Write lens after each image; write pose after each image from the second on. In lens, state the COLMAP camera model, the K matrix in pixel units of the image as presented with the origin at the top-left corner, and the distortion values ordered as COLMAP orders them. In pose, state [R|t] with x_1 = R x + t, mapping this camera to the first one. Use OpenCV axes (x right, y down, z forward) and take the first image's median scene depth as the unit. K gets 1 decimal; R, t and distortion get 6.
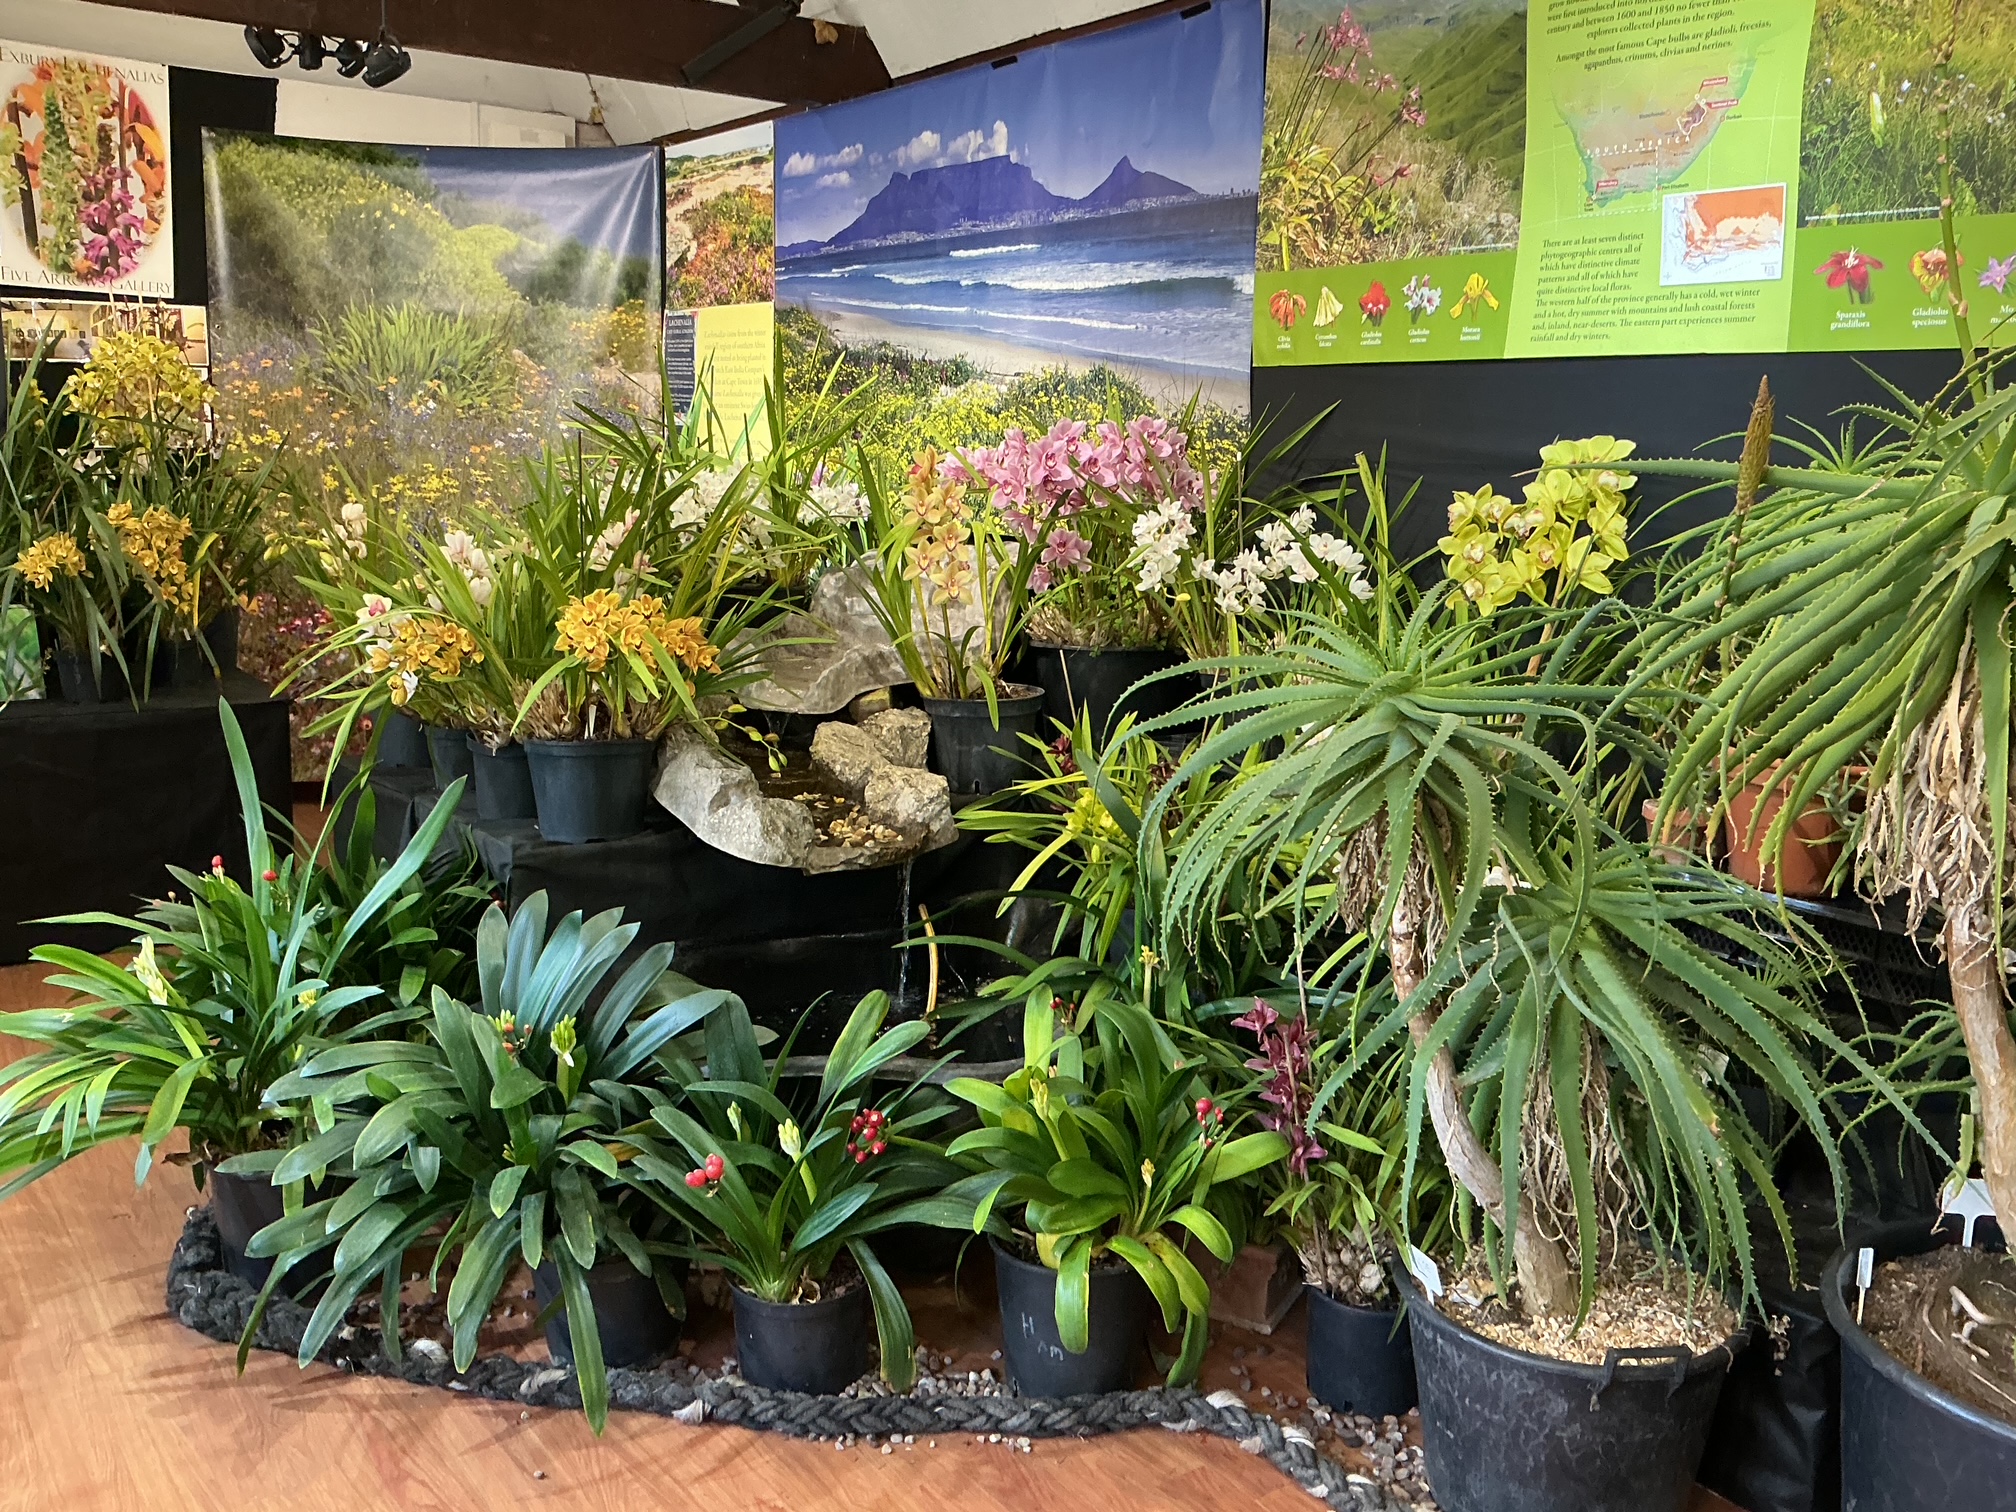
lens RADIAL K [[1677.0, 0, 1018.6], [0, 1677.0, 765.7], [0, 0, 1]] dist [0.137684, -0.284940]
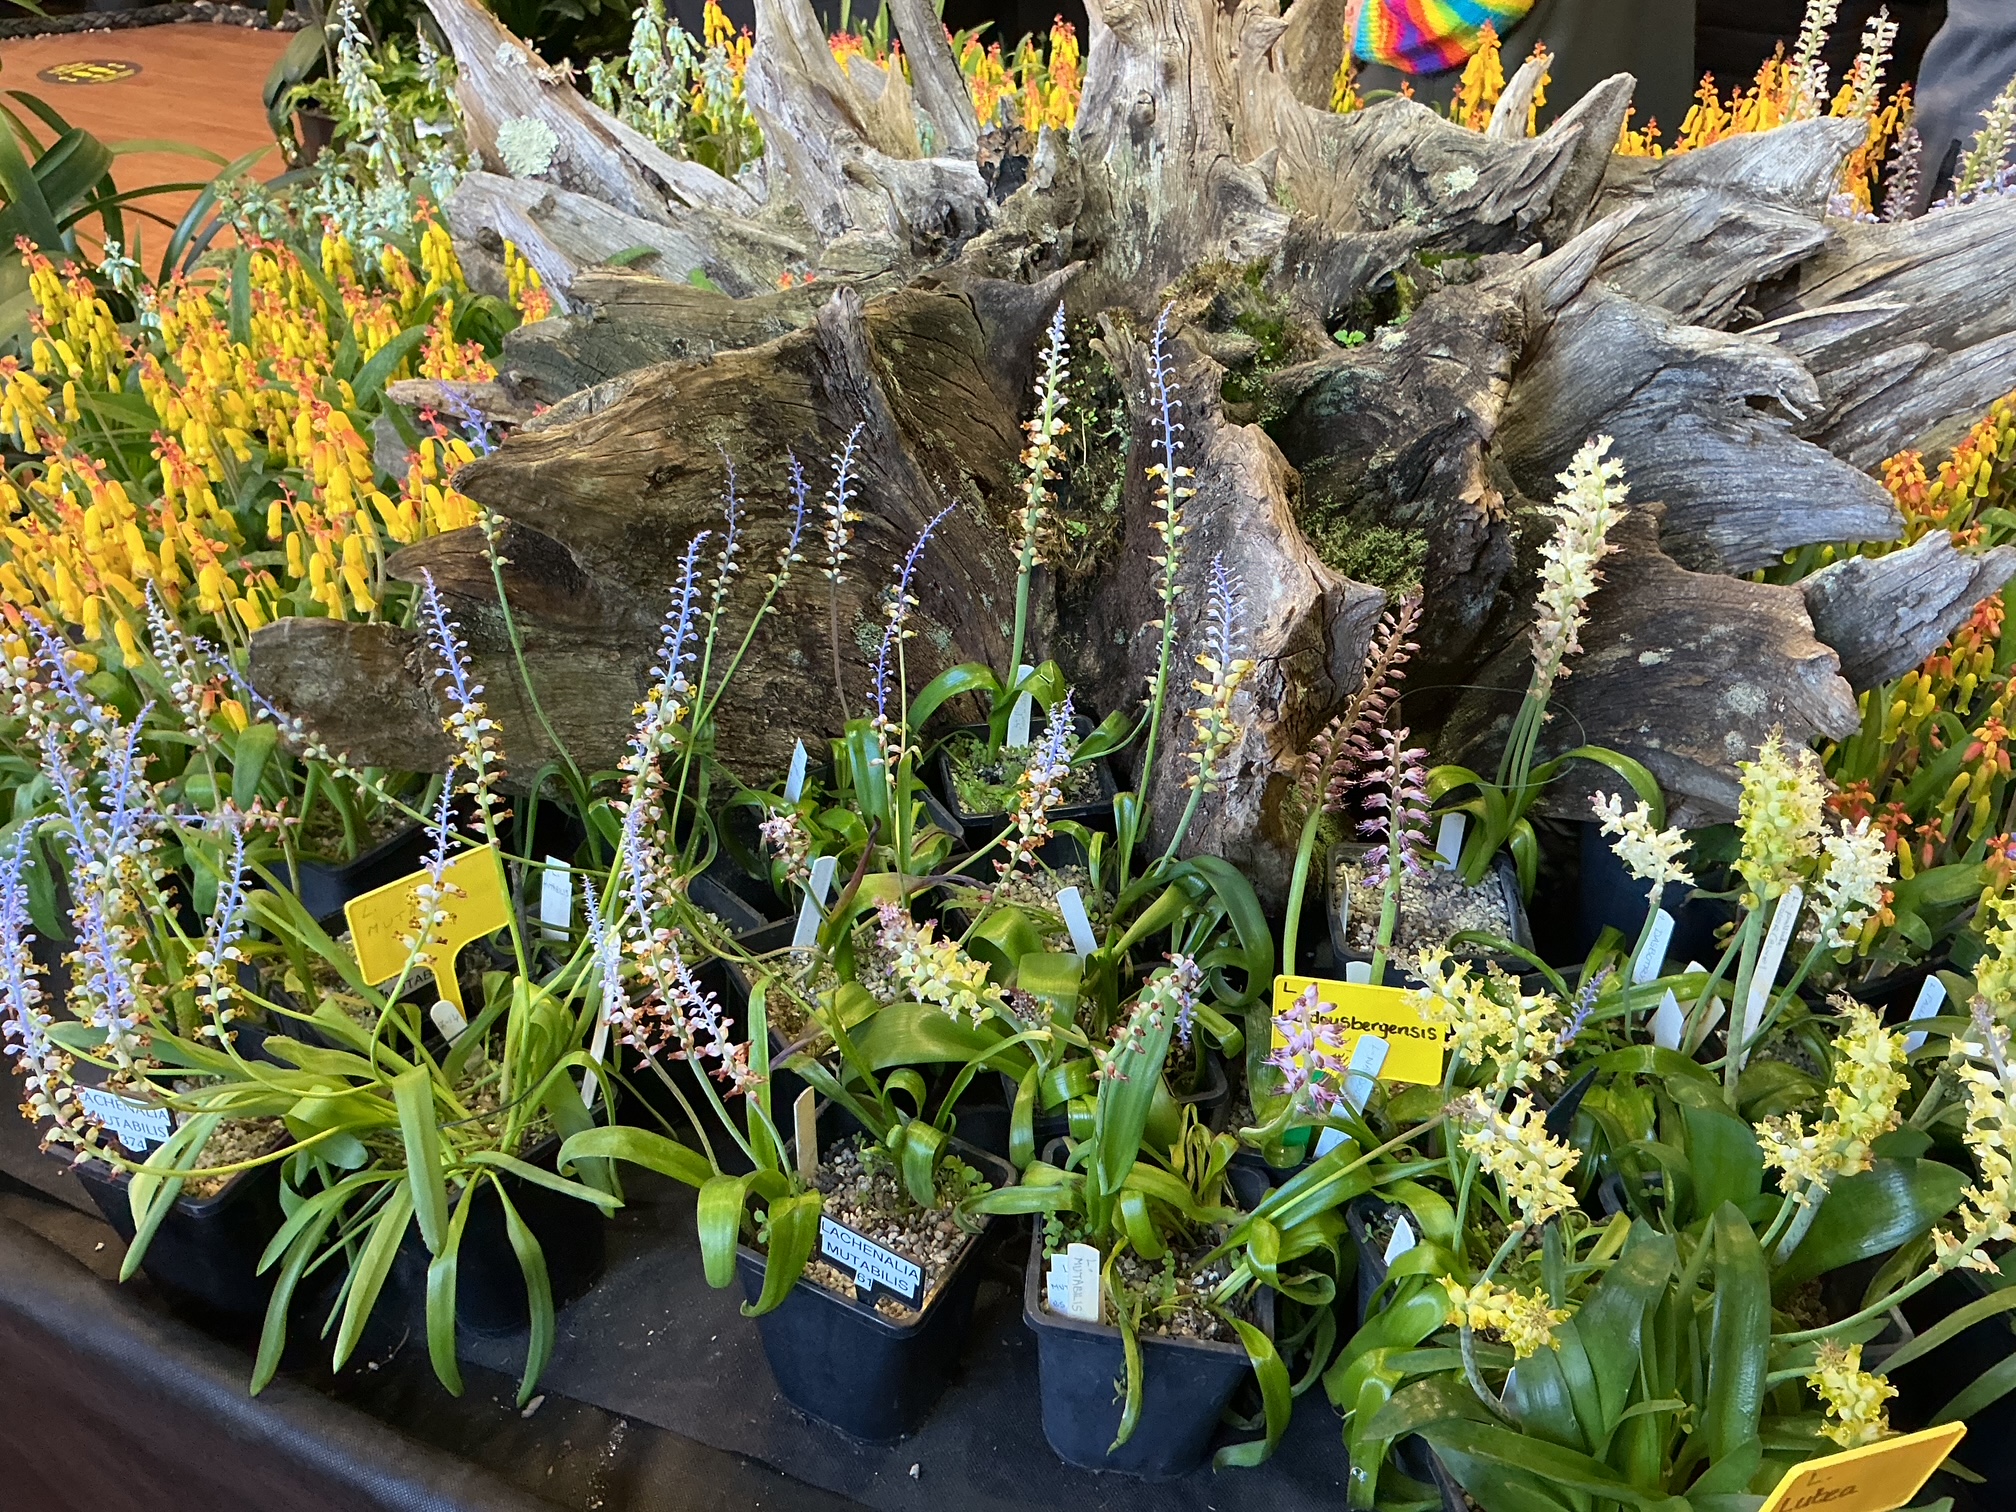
lens RADIAL K [[1702.9, 0, 1008.0], [0, 1702.9, 756.0], [0, 0, 1]] dist [0.052327, -0.091609]
pose [[0.880503, -0.268083, 0.390955, -0.048114], [0.078451, 0.895764, 0.437552, 0.203899], [-0.467504, -0.354595, 0.809755, -0.898361]]
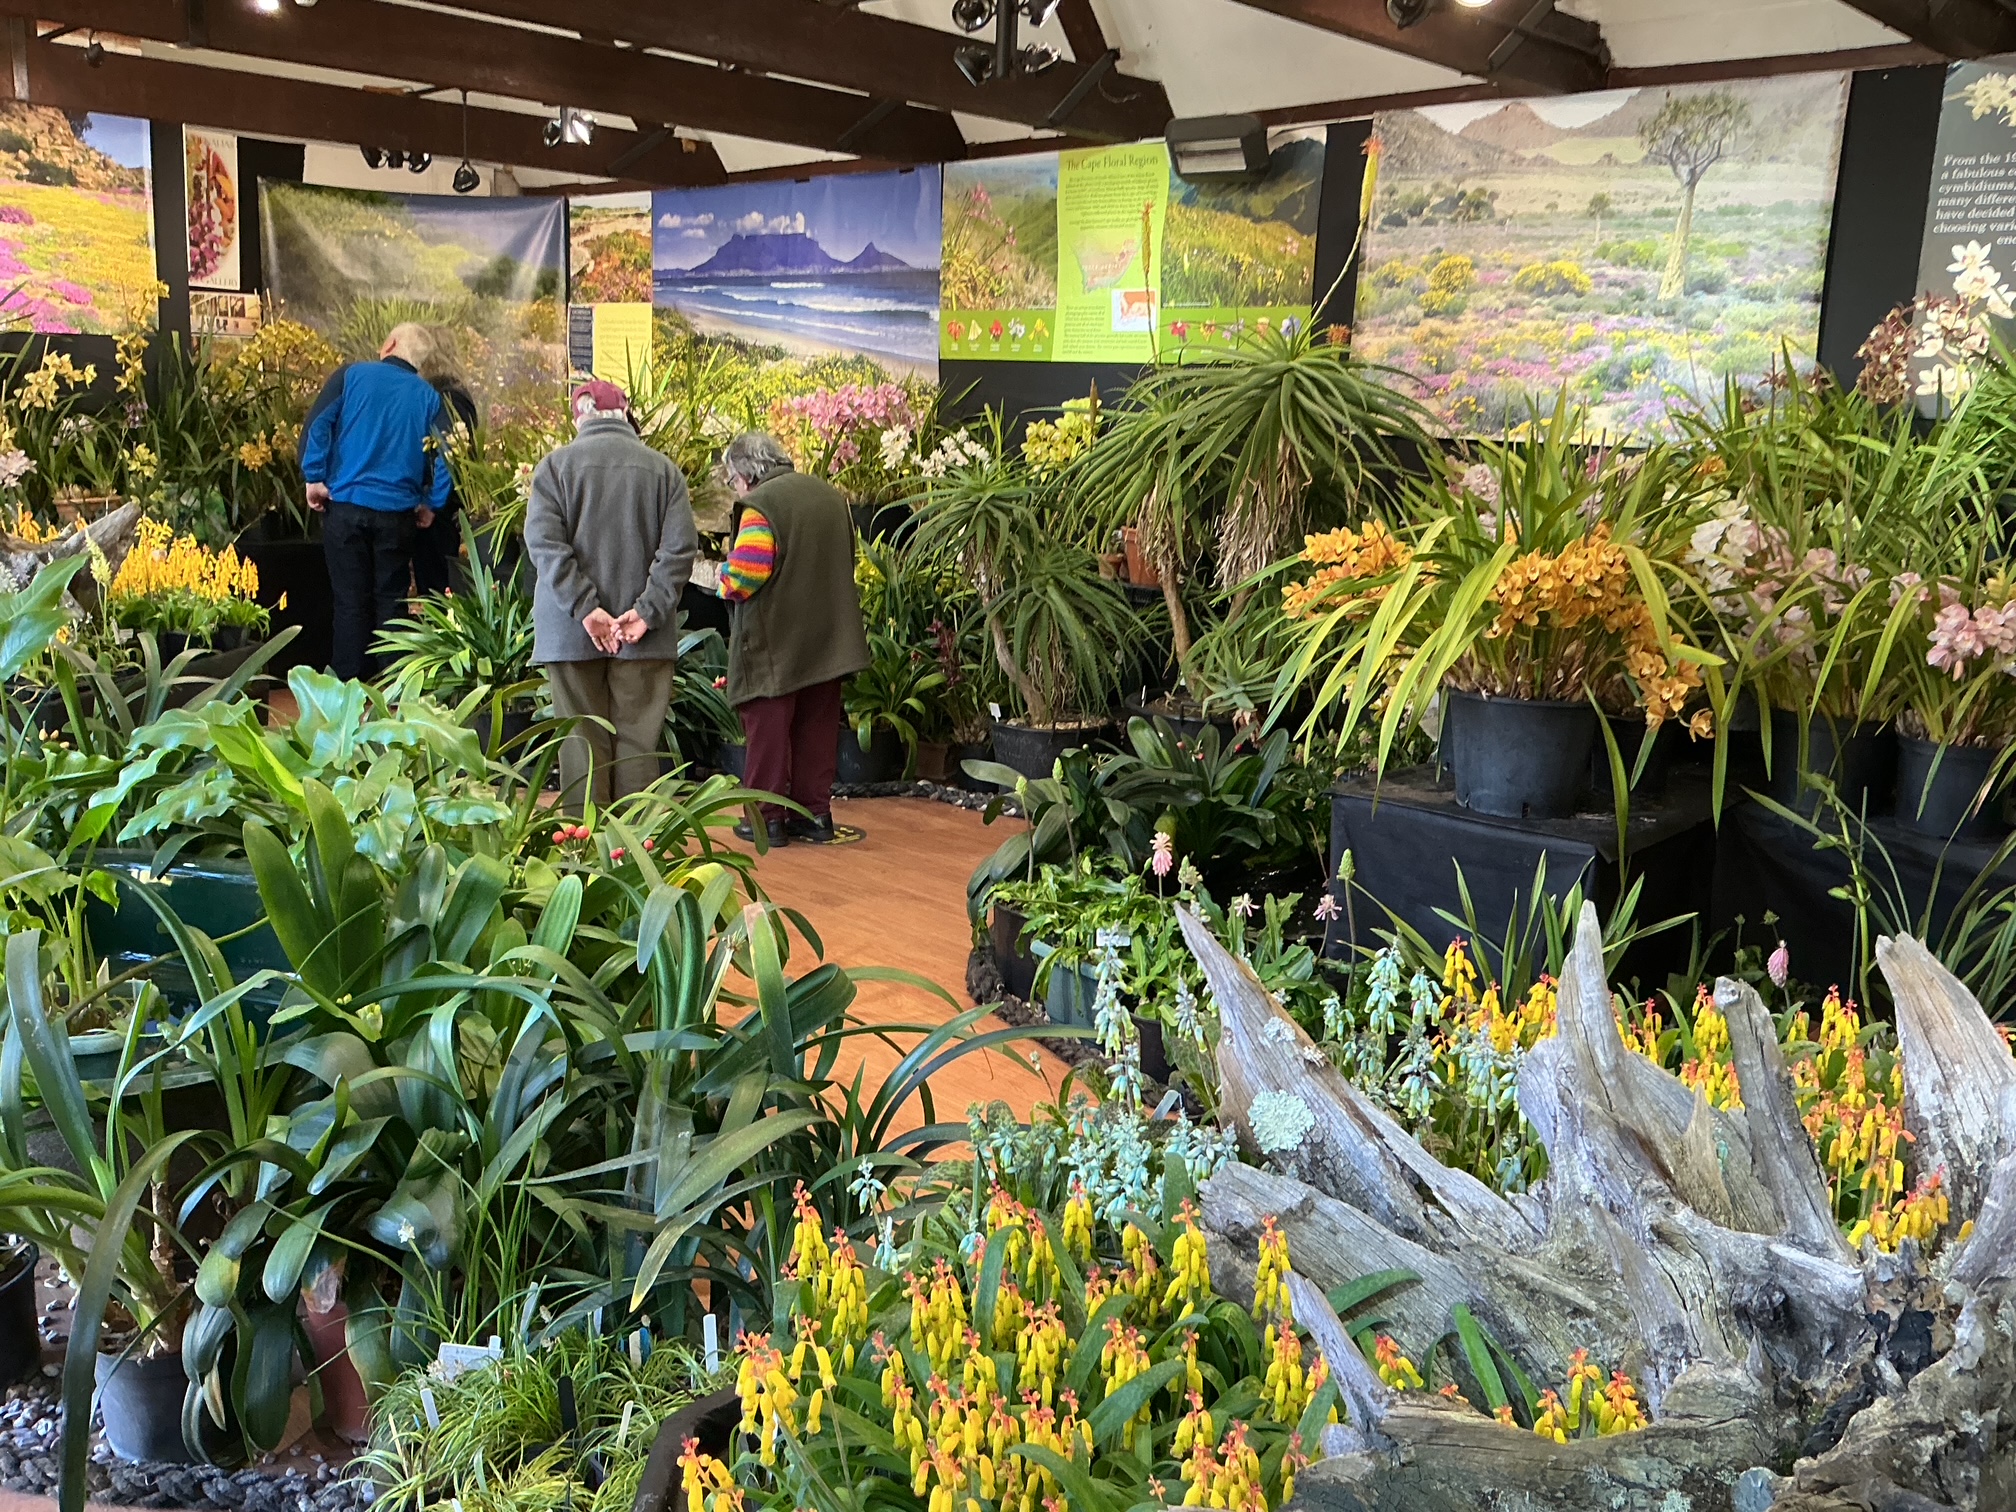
lens RADIAL K [[1677.0, 0, 1018.6], [0, 1677.0, 765.7], [0, 0, 1]] dist [0.137684, -0.284940]
pose [[0.988657, -0.020021, 0.148854, -0.063251], [0.015805, 0.999441, 0.029454, 0.157759], [-0.149360, -0.026767, 0.988420, -0.844347]]
